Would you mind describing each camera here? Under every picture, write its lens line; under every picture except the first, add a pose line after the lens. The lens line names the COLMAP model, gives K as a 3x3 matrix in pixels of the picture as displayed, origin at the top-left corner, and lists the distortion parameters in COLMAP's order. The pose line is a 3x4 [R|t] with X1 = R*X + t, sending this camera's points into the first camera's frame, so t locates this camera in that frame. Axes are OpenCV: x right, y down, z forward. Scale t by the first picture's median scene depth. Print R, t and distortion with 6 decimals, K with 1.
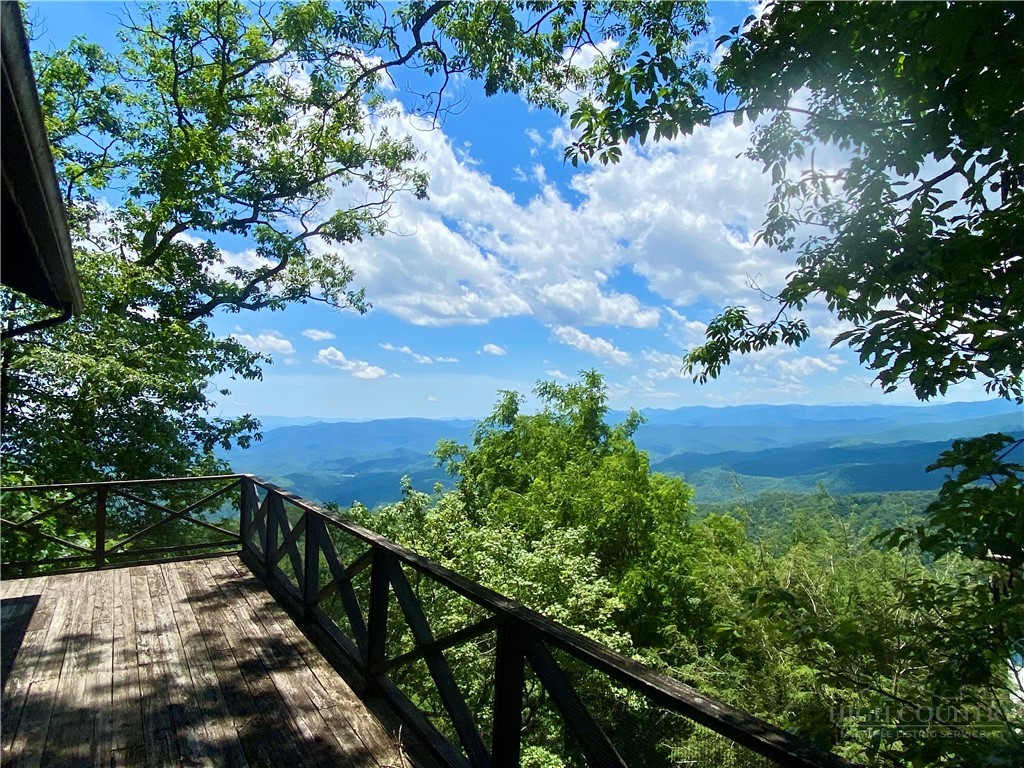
lens RADIAL K [[629.2, 0, 507.9], [0, 629.2, 391.6], [0, 0, 1]] dist [-0.006241, -0.003003]
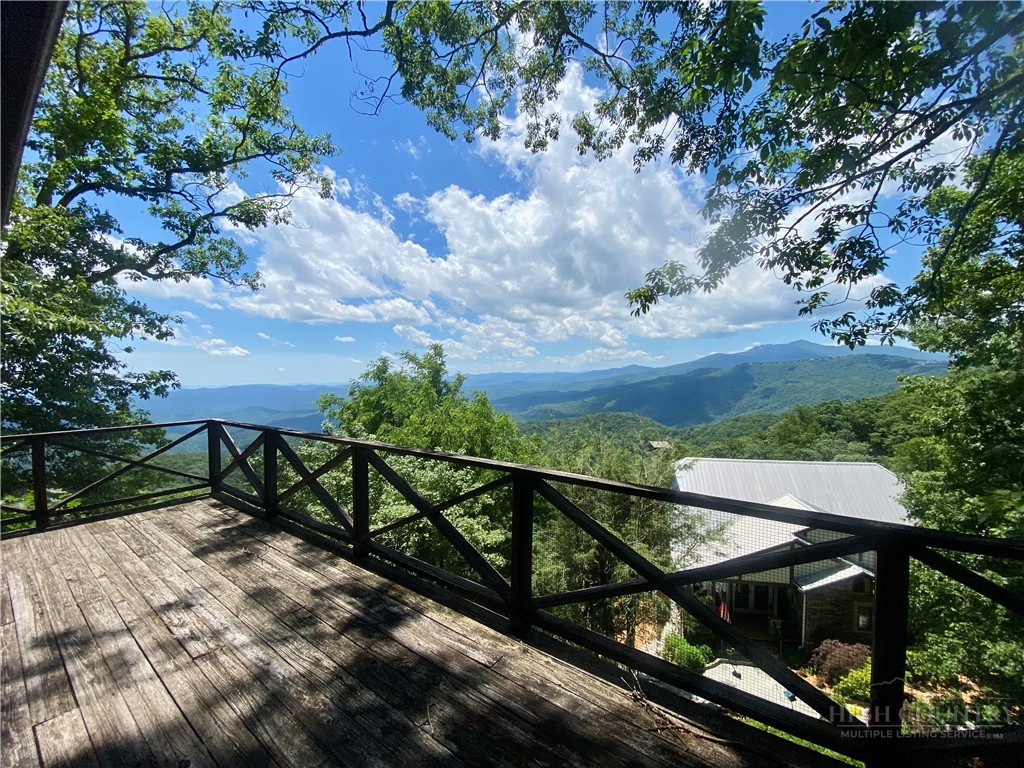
lens RADIAL K [[416.2, 0, 514.7], [0, 416.2, 384.3], [0, 0, 1]] dist [-0.017829, -0.000101]
pose [[0.932980, -0.019505, 0.359399, -0.105696], [-0.000491, 0.998461, 0.055463, 0.021344], [-0.359928, -0.051923, 0.931534, 0.111227]]
